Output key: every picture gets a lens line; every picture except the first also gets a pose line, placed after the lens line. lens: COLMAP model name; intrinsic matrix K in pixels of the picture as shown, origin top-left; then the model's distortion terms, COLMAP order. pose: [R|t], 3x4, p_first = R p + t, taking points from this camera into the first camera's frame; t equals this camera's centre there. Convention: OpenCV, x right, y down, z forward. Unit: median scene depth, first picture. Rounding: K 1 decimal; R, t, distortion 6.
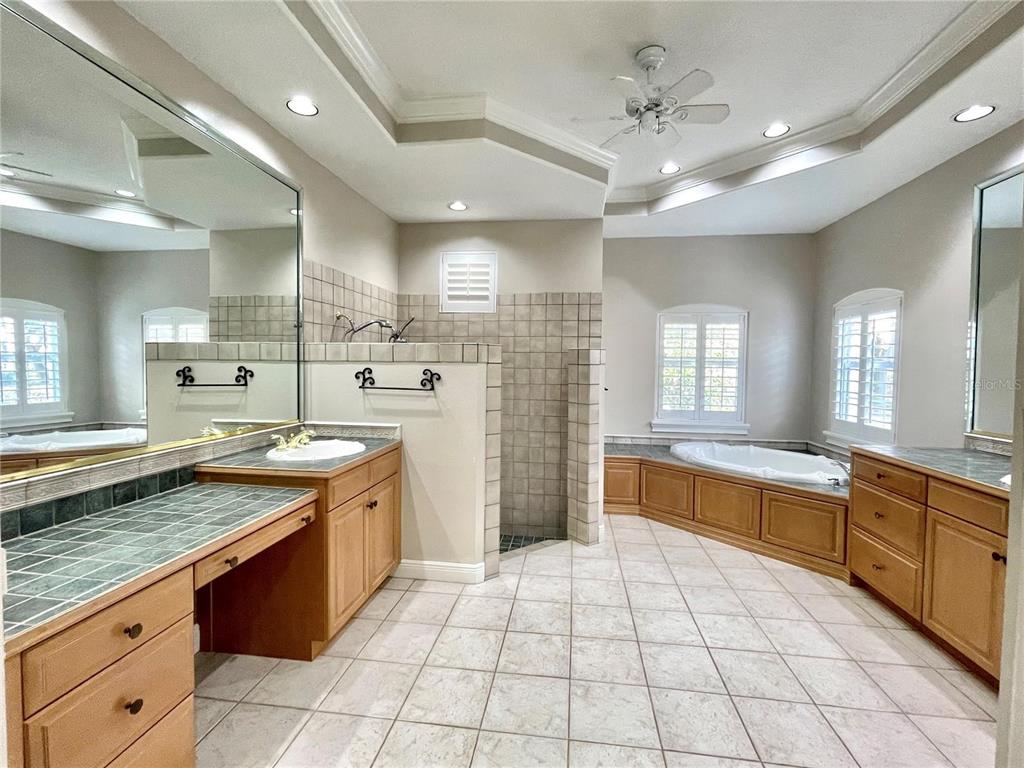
lens RADIAL K [[453.3, 0, 516.2], [0, 453.3, 382.8], [0, 0, 1]] dist [0.000891, -0.000883]
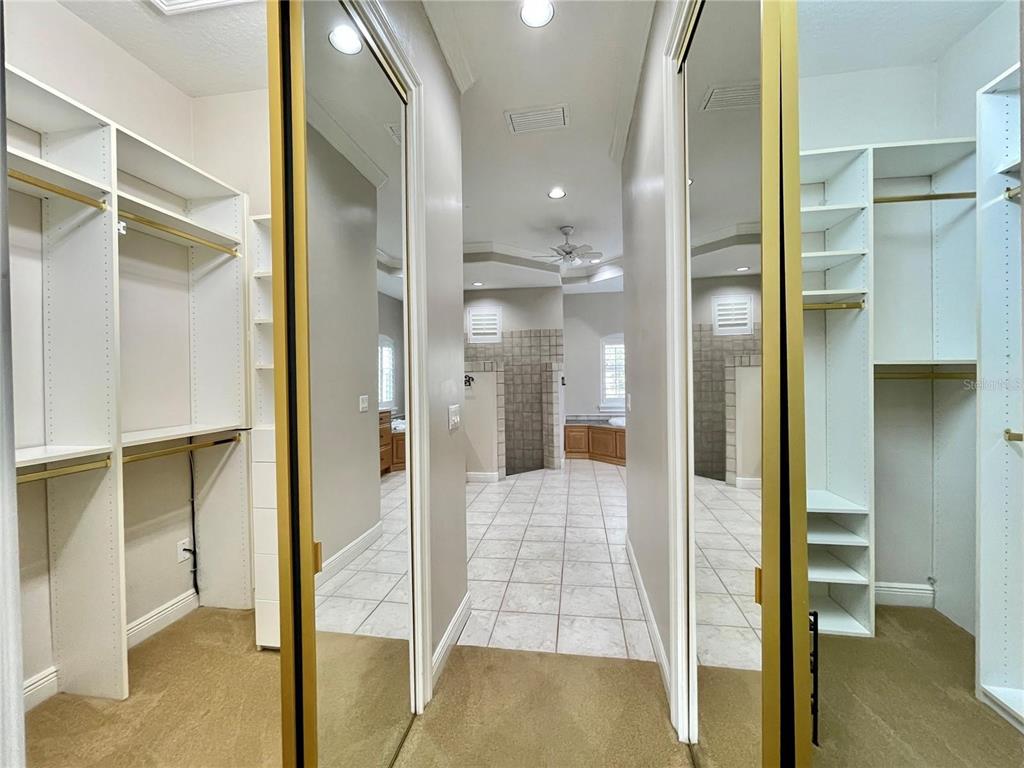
lens RADIAL K [[416.5, 0, 517.2], [0, 416.5, 383.0], [0, 0, 1]] dist [-0.000567, -0.001809]
pose [[0.999487, -0.027683, -0.016130, 0.039293], [0.027328, 0.999387, -0.021860, 0.036691], [0.016726, 0.021408, 0.999631, -0.605462]]
